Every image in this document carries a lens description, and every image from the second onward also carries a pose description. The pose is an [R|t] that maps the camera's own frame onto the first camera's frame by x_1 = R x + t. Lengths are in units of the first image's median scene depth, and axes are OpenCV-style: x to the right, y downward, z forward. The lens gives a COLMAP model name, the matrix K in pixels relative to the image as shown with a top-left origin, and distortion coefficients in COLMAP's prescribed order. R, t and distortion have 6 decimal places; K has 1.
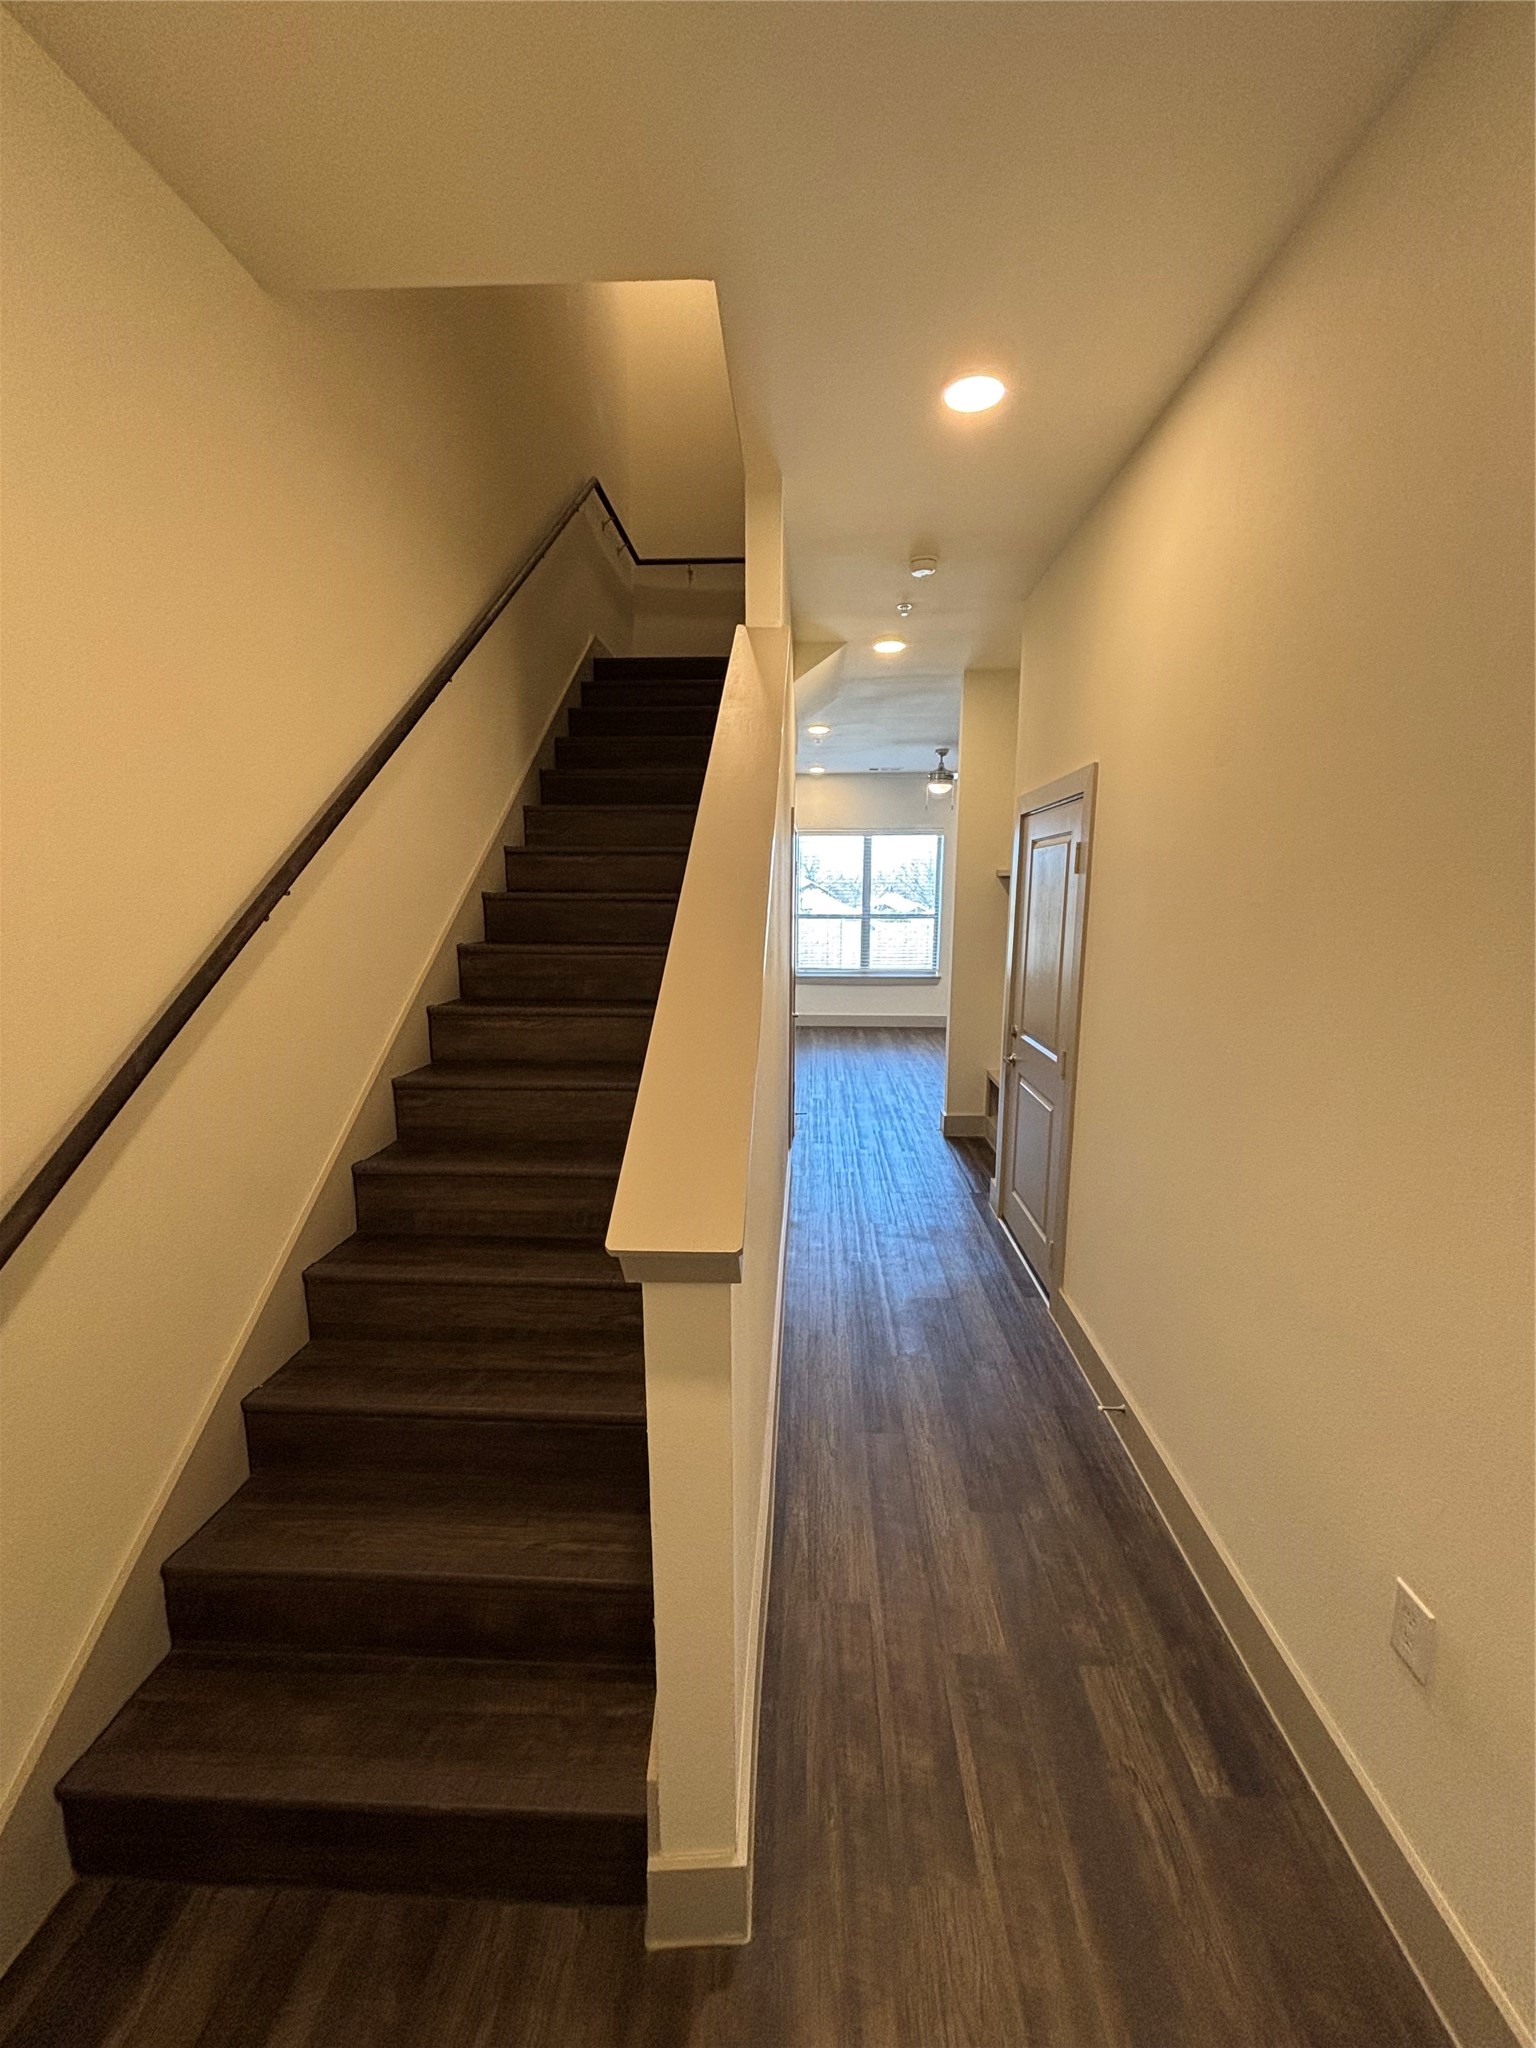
lens RADIAL K [[824.1, 0, 769.1], [0, 824.1, 1030.7], [0, 0, 1]] dist [0.001901, -0.000049]
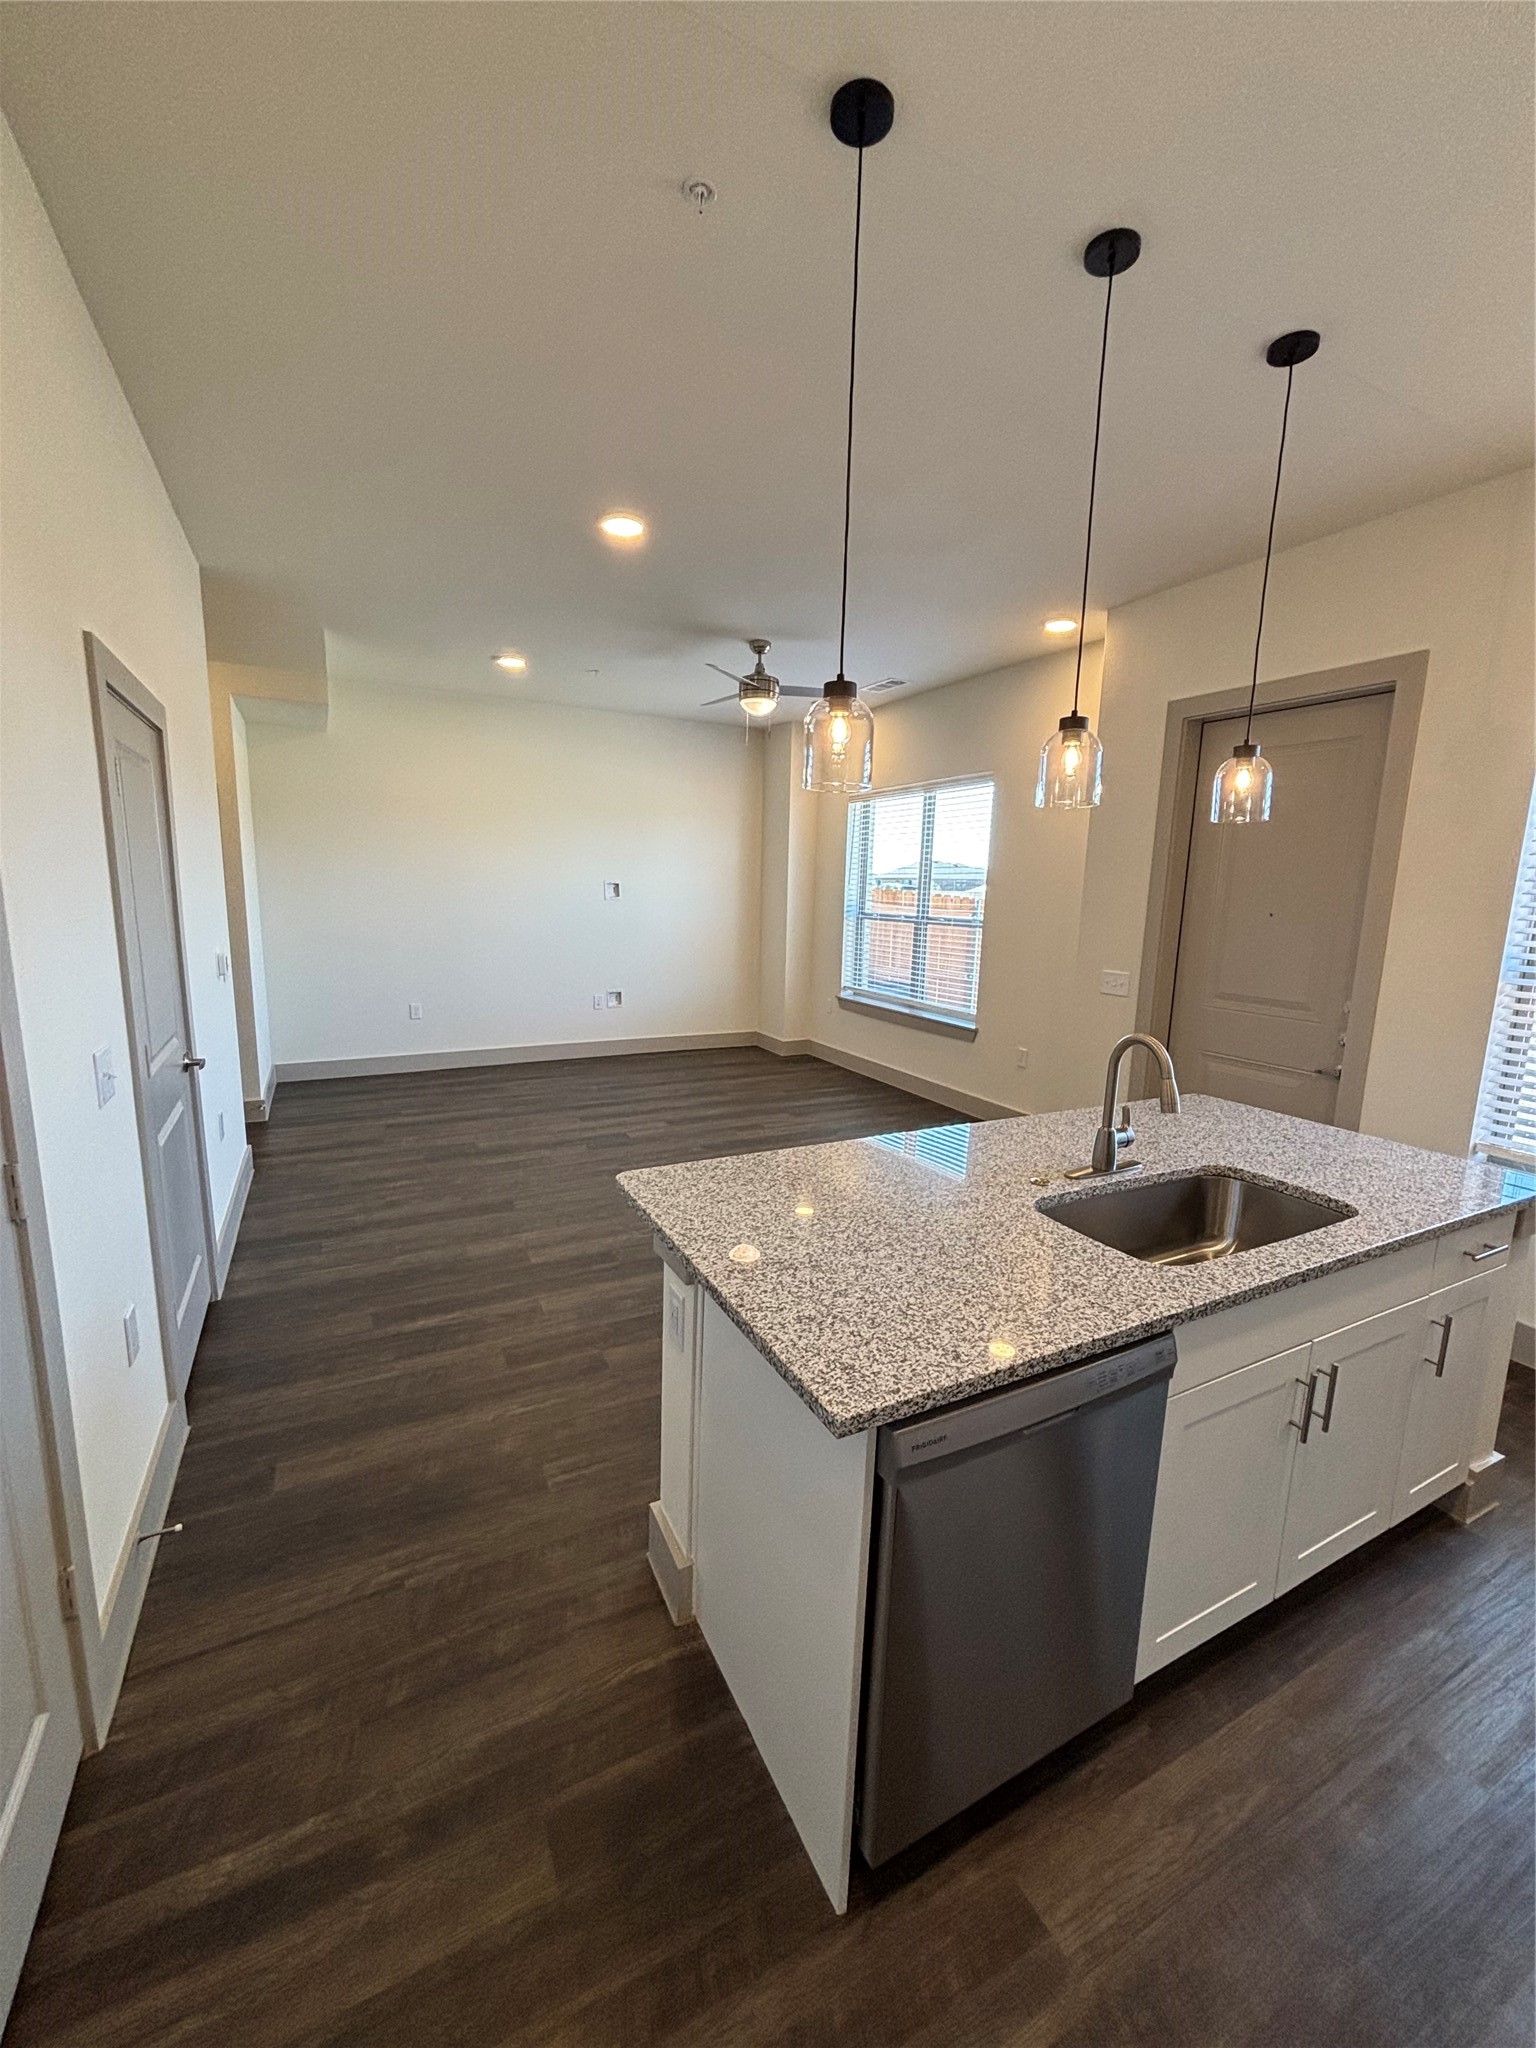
lens RADIAL K [[824.1, 0, 769.1], [0, 824.1, 1030.7], [0, 0, 1]] dist [0.001901, -0.000049]
pose [[0.504092, 0.154223, -0.849768, 0.622736], [-0.170198, 0.982371, 0.077326, -0.084098], [0.846714, 0.105649, 0.521454, 0.571829]]
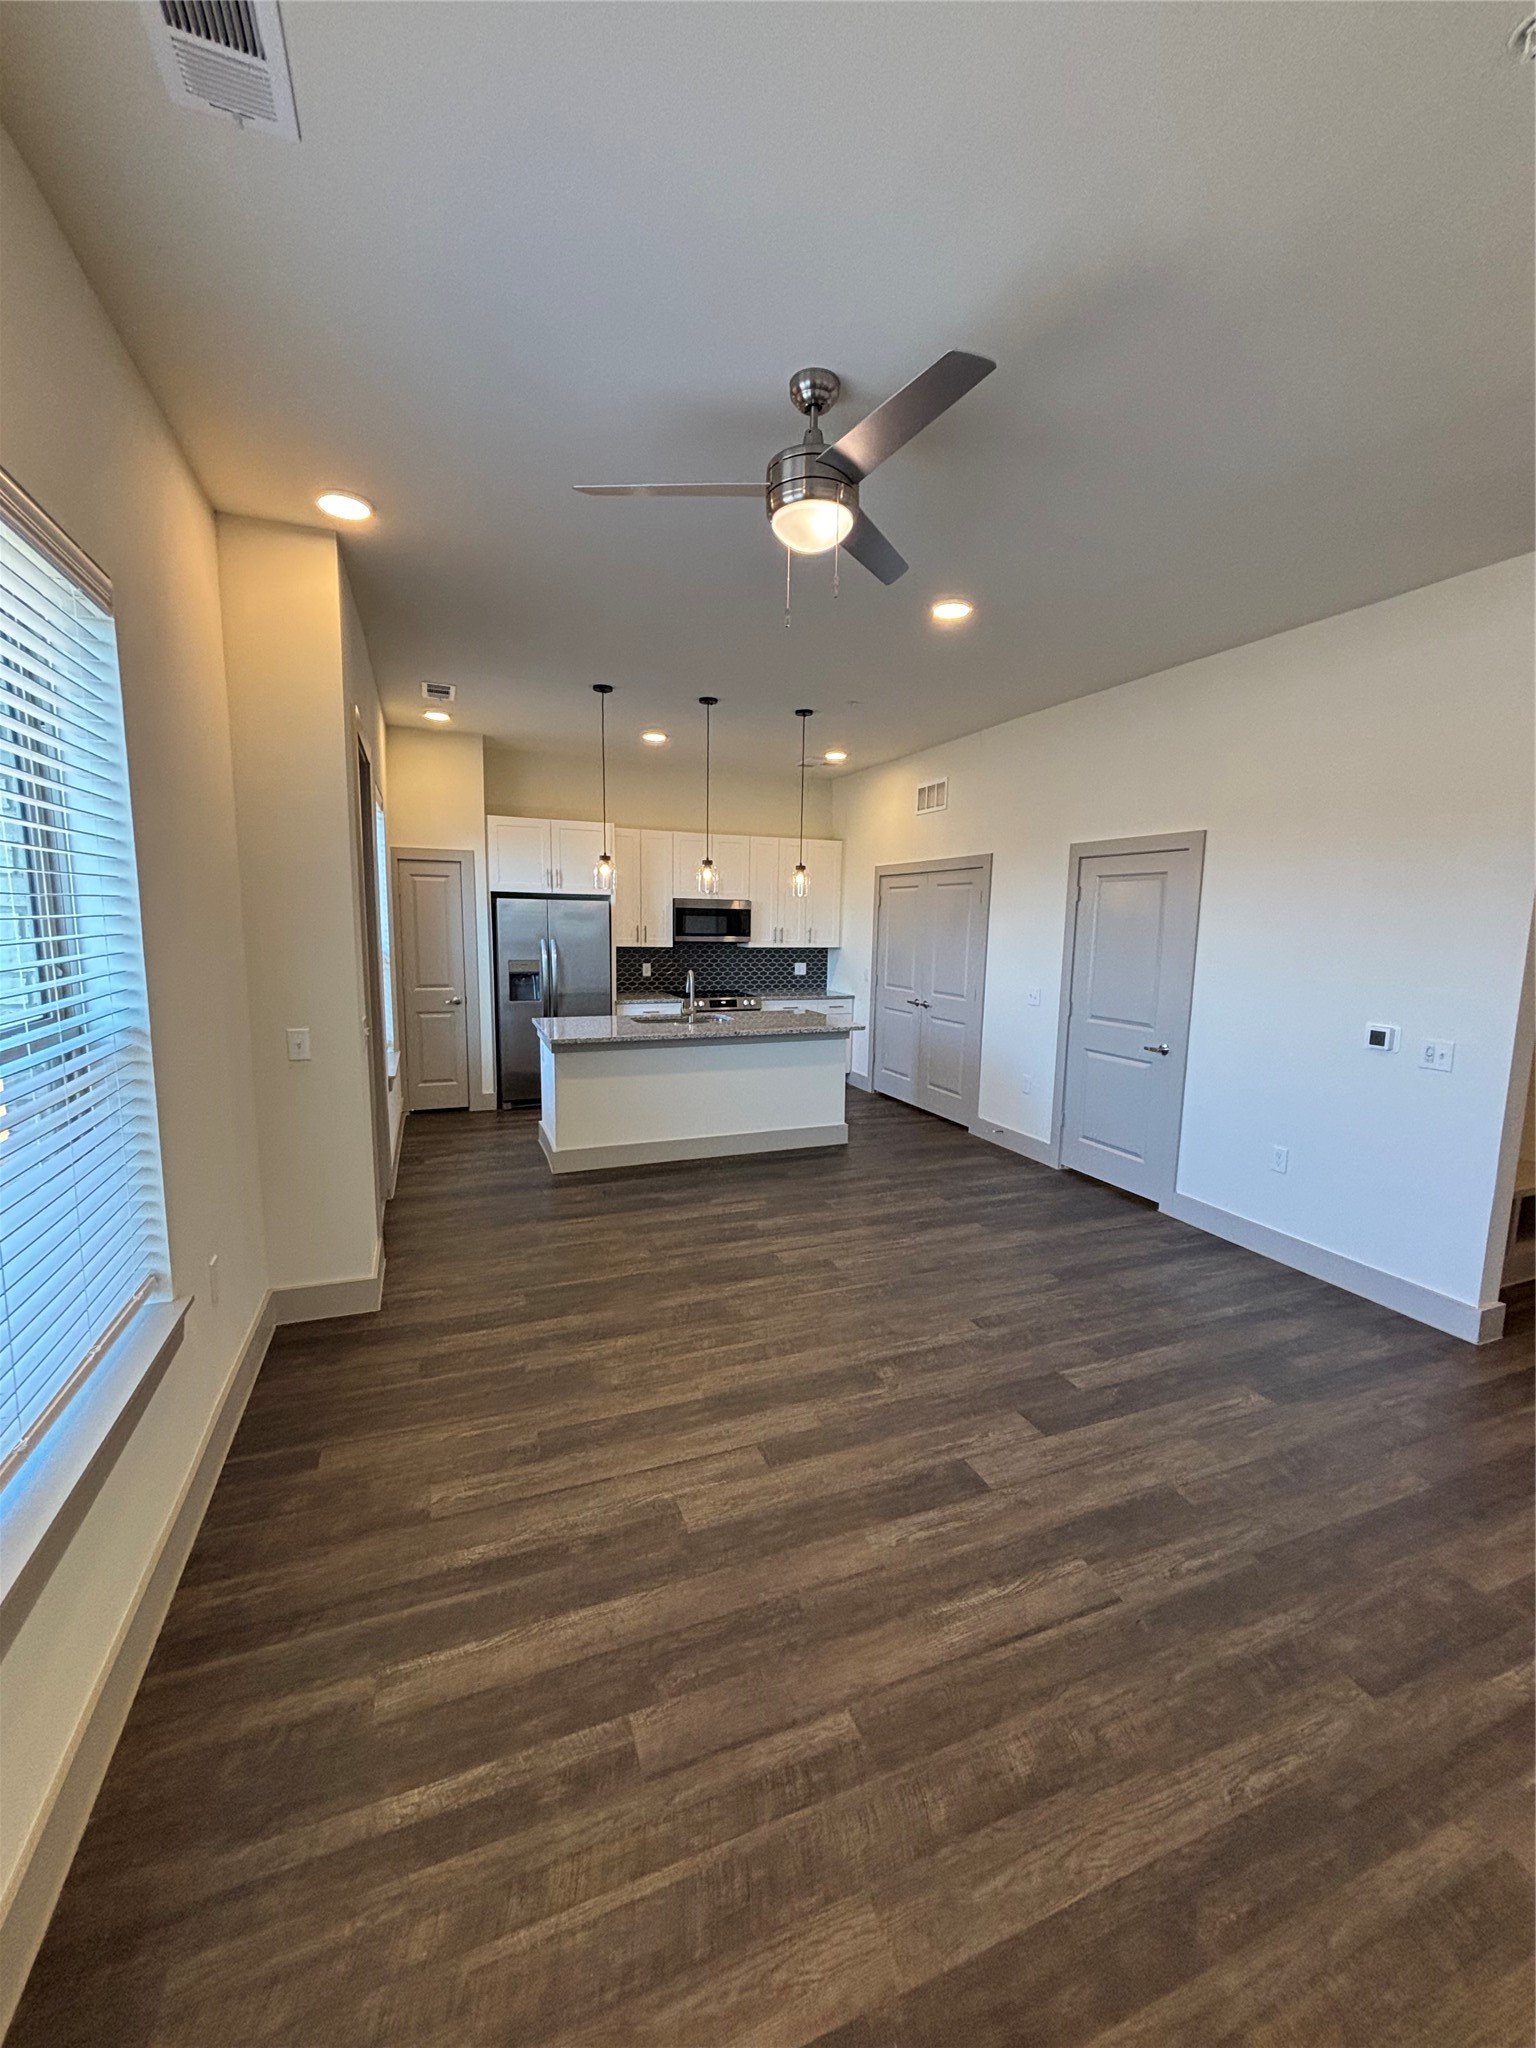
lens RADIAL K [[818.6, 0, 773.3], [0, 818.6, 1026.9], [0, 0, 1]] dist [-0.003070, 0.002377]
pose [[-0.418989, -0.136609, 0.897656, -0.037515], [0.137144, 0.967754, 0.211290, -0.157455], [-0.897575, 0.211636, -0.386743, 0.923487]]
